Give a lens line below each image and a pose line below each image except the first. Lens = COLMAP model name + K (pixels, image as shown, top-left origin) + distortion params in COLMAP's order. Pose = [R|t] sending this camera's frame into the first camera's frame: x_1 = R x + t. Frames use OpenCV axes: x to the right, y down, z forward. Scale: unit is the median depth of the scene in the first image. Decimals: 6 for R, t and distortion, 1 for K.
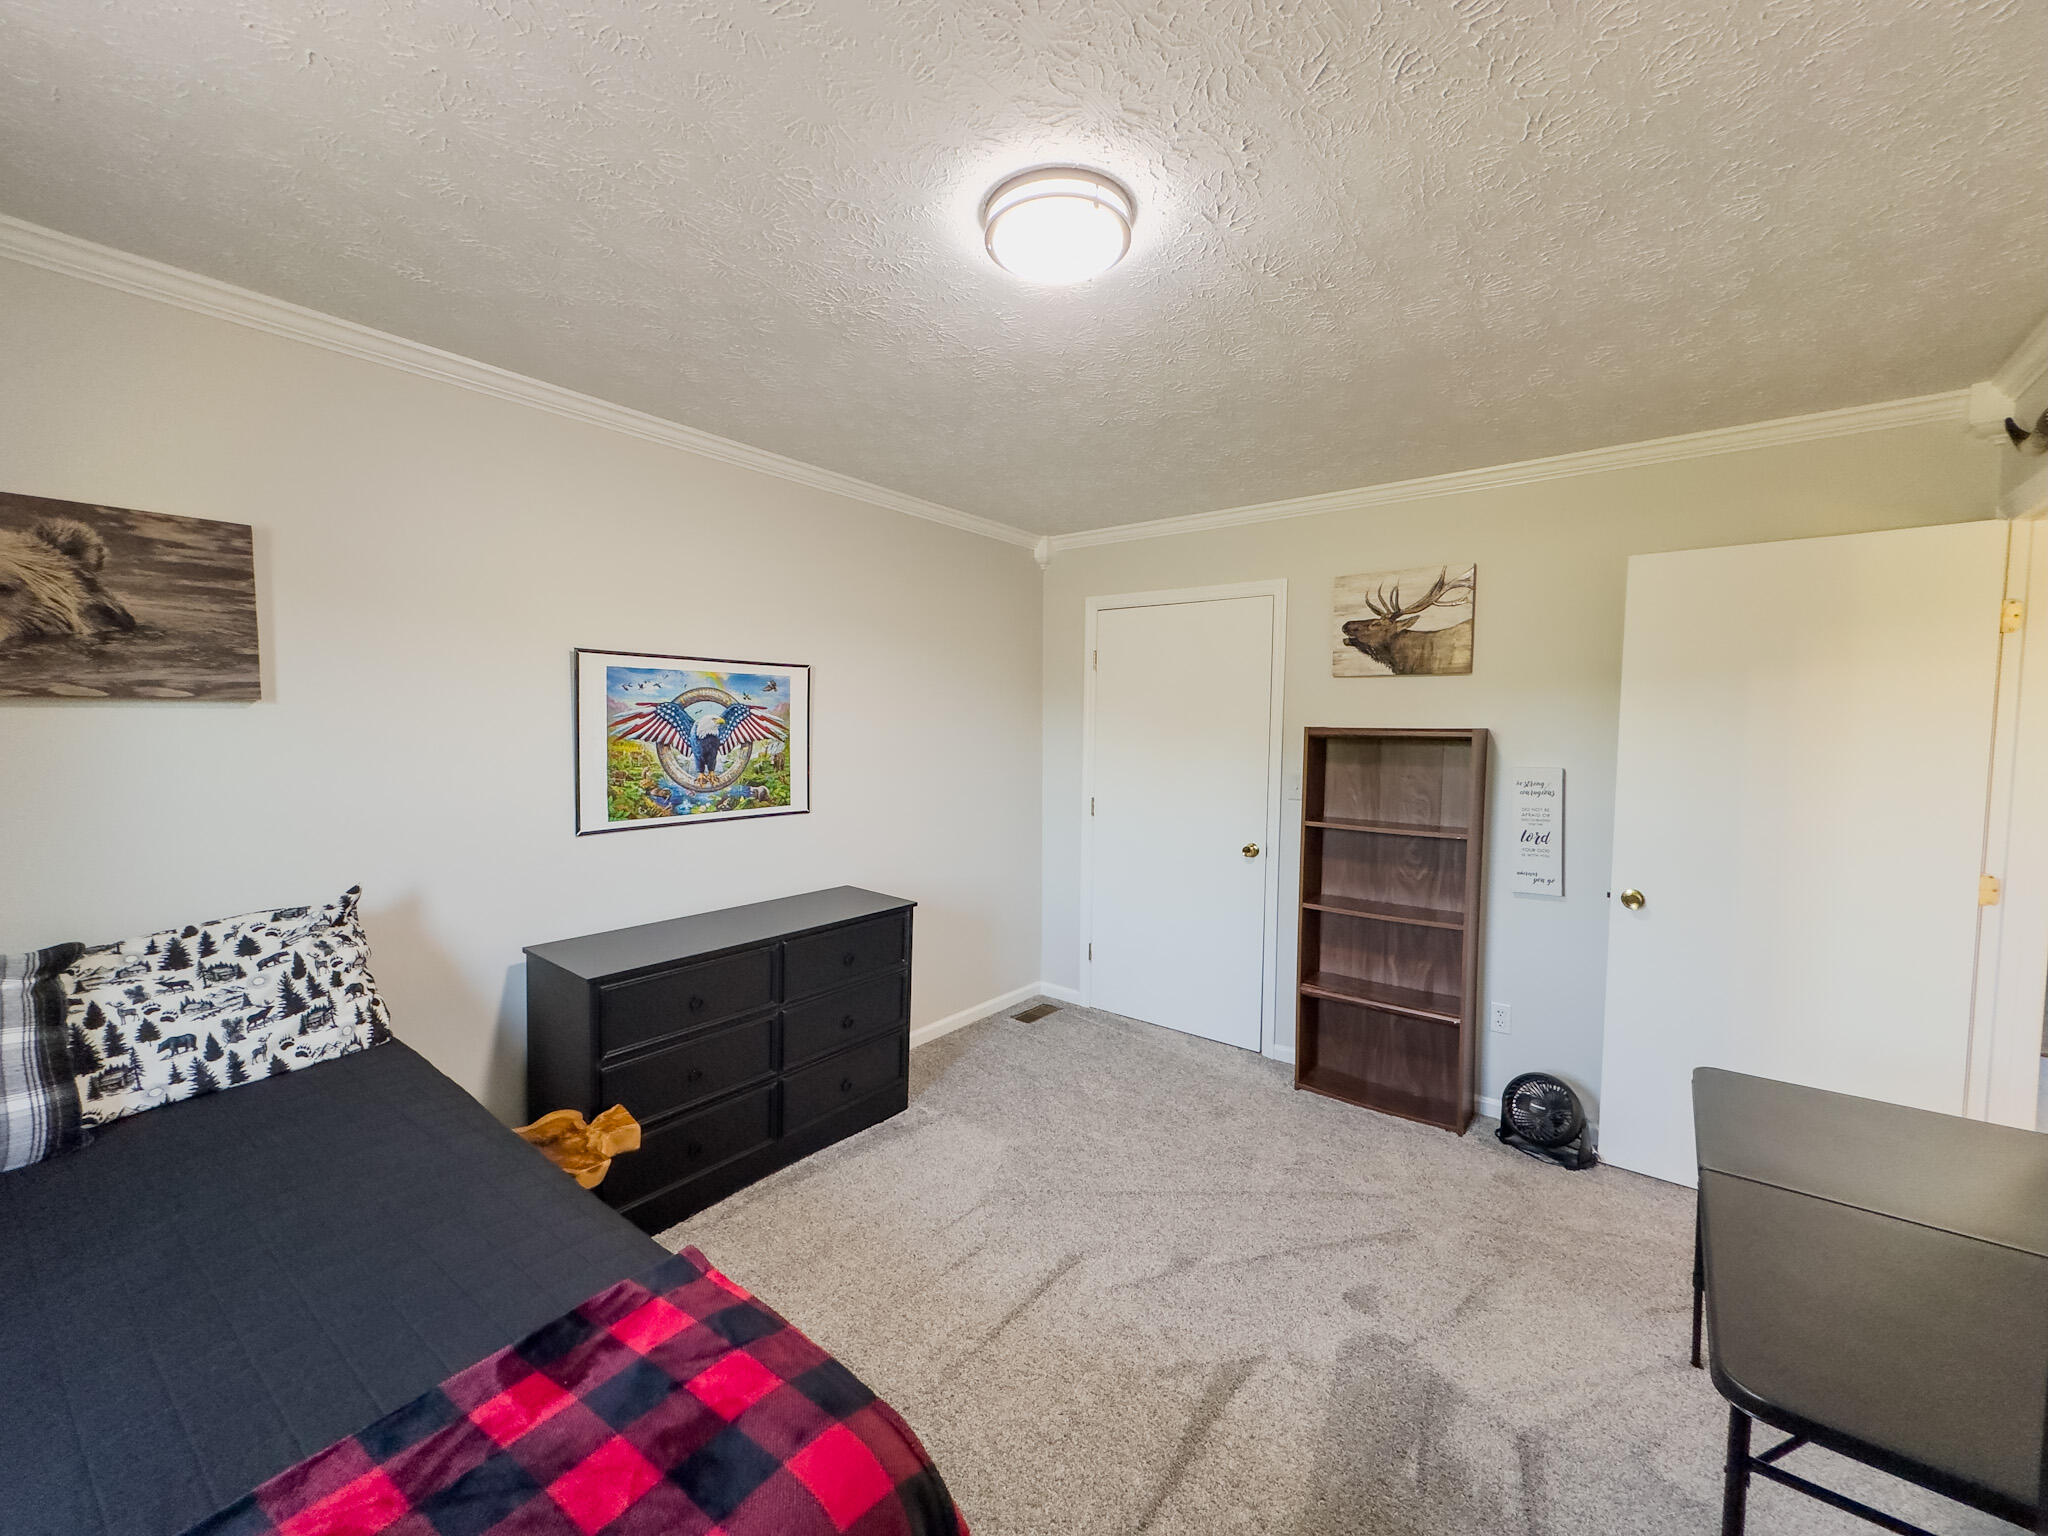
lens RADIAL K [[817.3, 0, 1024.0], [0, 817.3, 768.0], [0, 0, 1]] dist [0.000419, 0.000317]
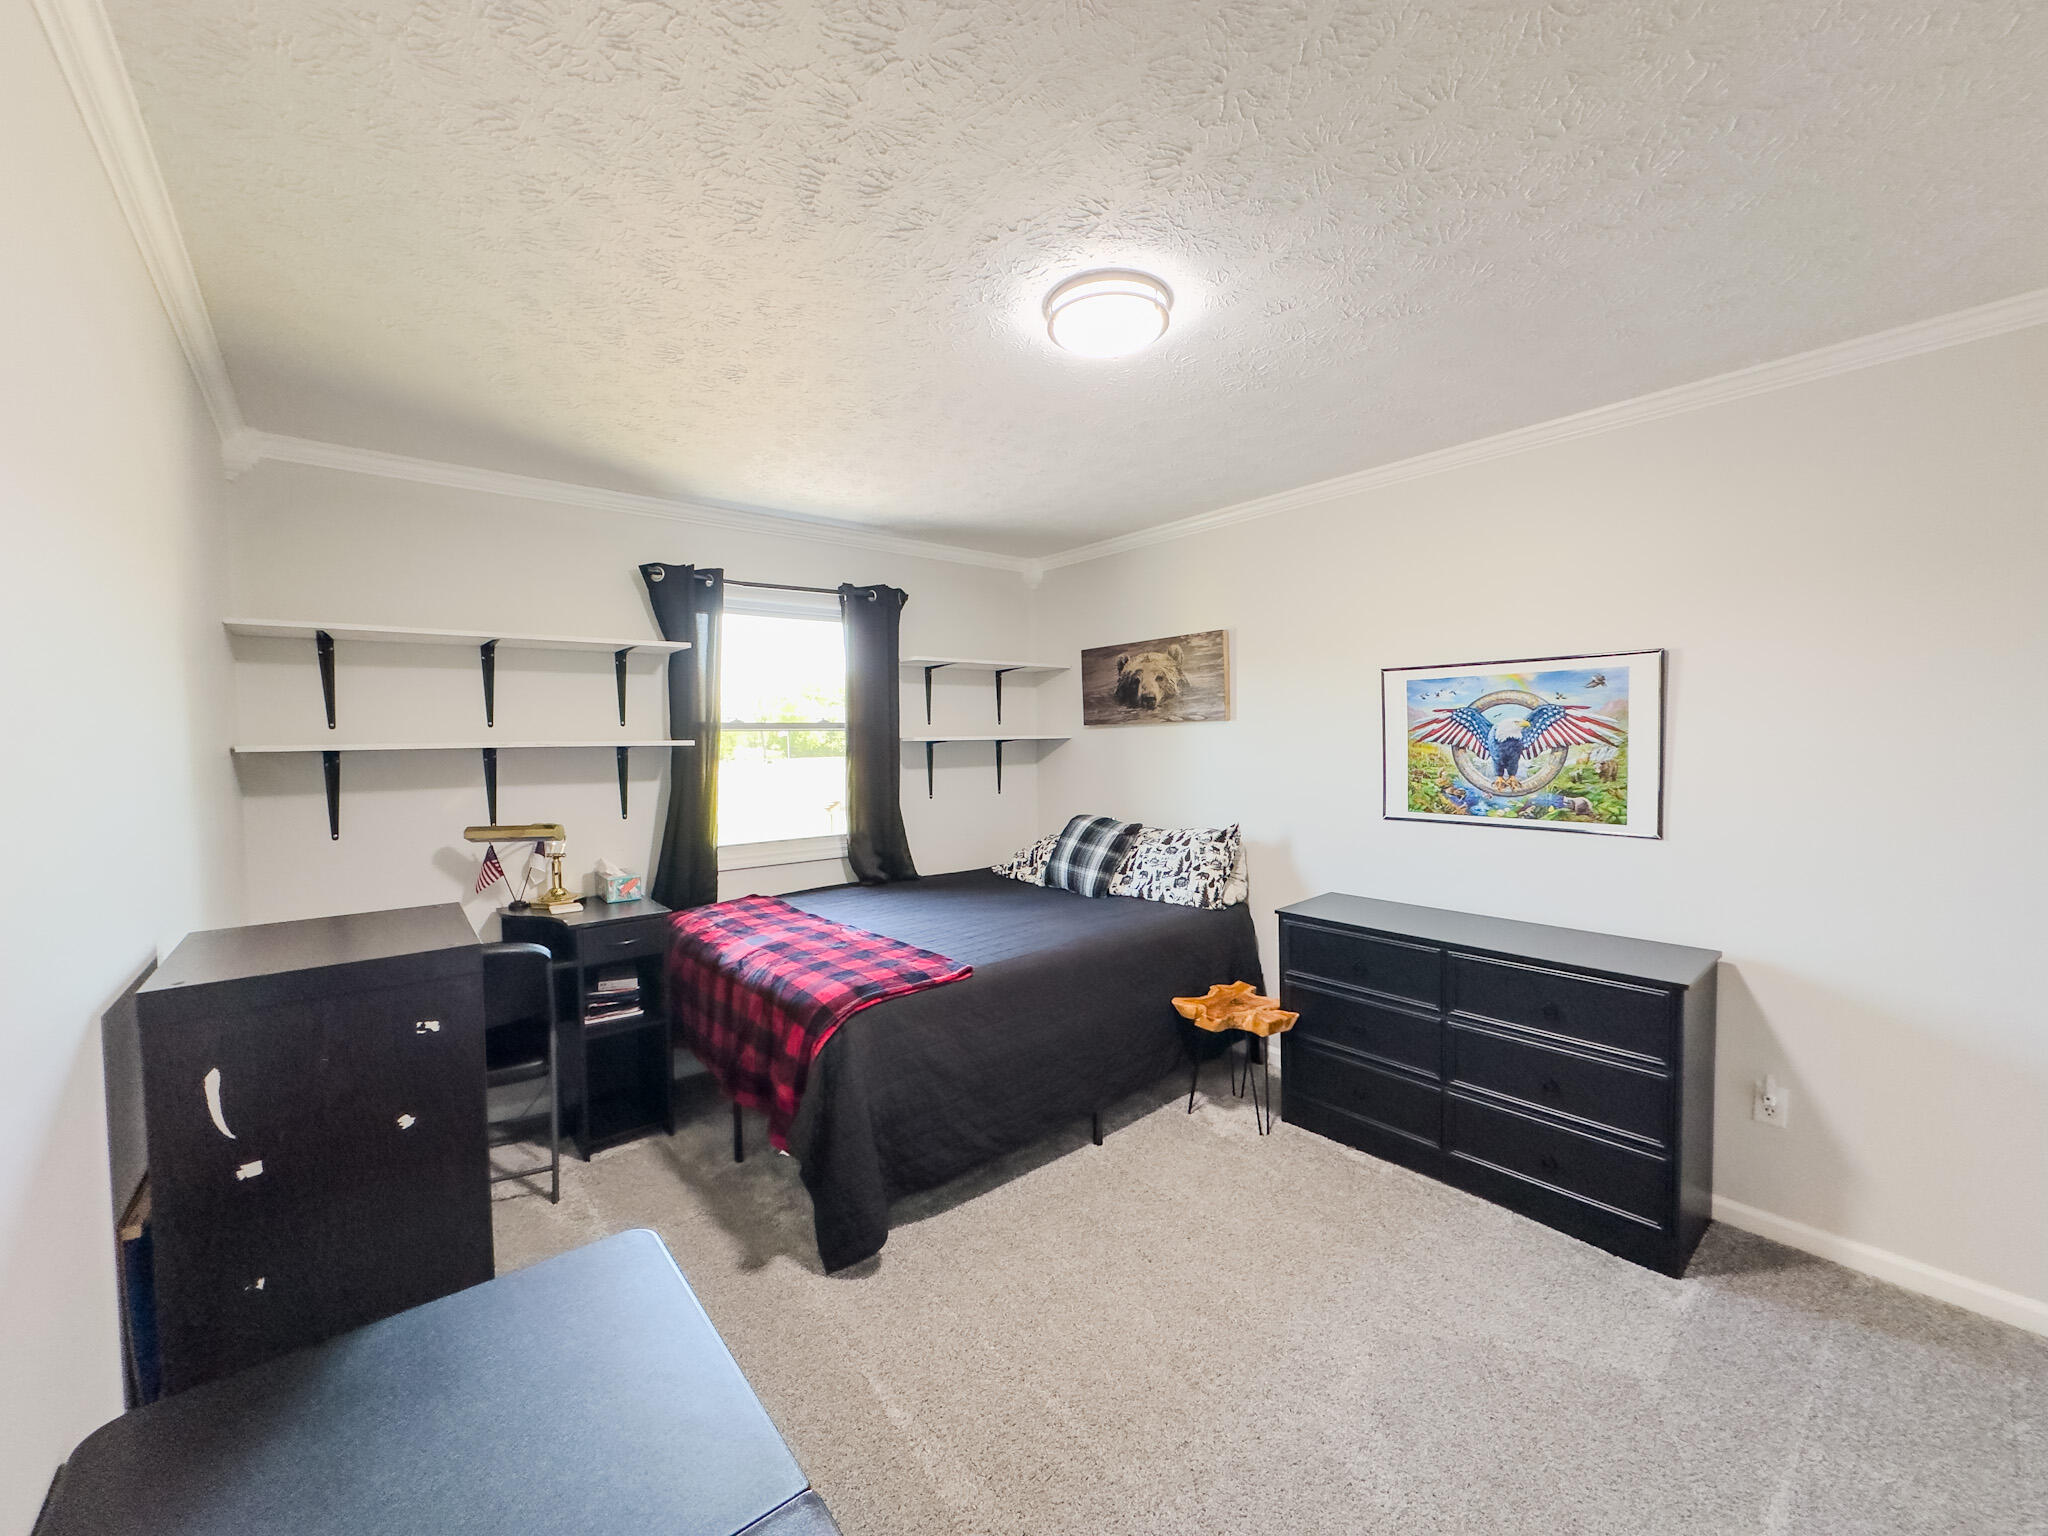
lens RADIAL K [[817.3, 0, 1024.0], [0, 817.3, 768.0], [0, 0, 1]] dist [0.000419, 0.000317]
pose [[-0.213655, 0.034863, -0.976287, 0.705965], [-0.042638, 0.998078, 0.044973, -0.024760], [0.975978, 0.051236, -0.211758, 0.652185]]
